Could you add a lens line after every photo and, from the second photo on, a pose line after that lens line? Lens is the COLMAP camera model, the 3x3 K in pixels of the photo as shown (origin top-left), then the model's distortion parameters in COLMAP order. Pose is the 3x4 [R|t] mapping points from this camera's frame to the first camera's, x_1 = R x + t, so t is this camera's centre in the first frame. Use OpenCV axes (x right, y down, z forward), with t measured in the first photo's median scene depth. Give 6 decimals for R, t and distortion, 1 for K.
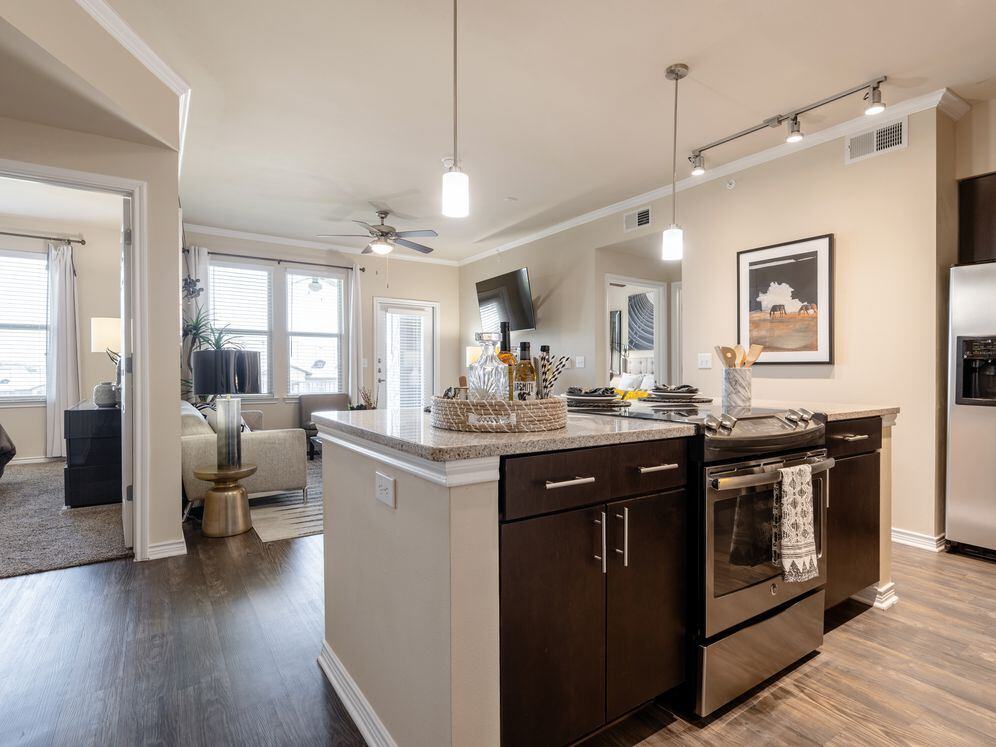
lens RADIAL K [[542.2, 0, 498.0], [0, 542.2, 373.5], [0, 0, 1]] dist [-0.002164, -0.000875]
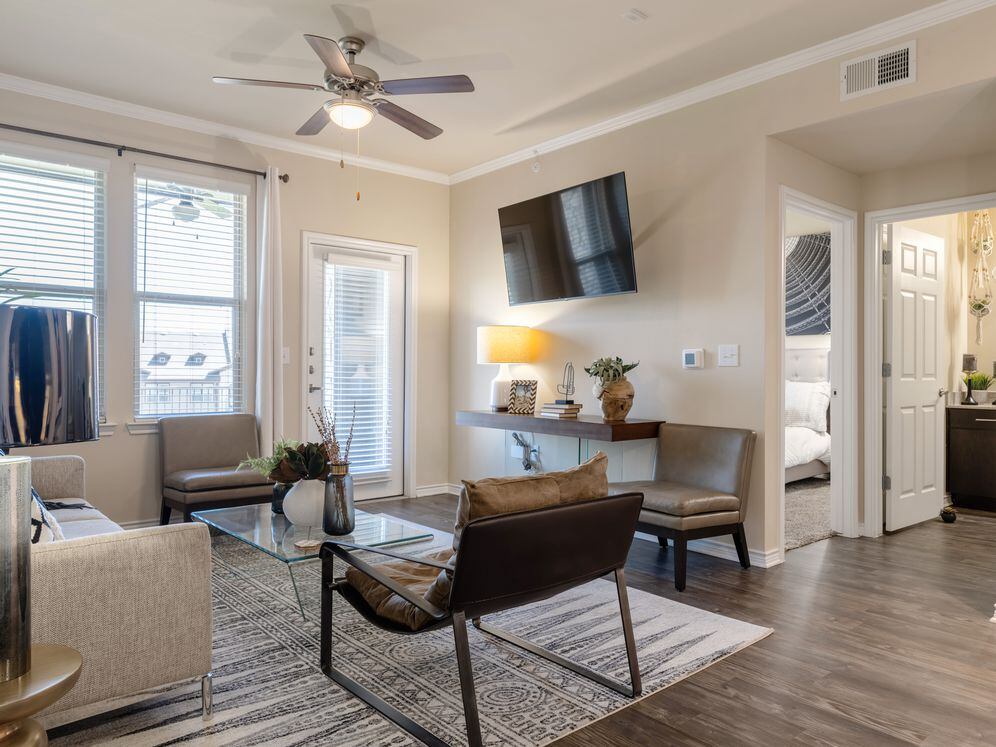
lens RADIAL K [[736.7, 0, 497.5], [0, 736.7, 365.5], [0, 0, 1]] dist [-0.005231, -0.001170]
pose [[0.993385, 0.003023, 0.114788, -0.126971], [-0.001878, 0.999947, -0.010088, -0.002846], [-0.114812, 0.009806, 0.993339, 0.271688]]
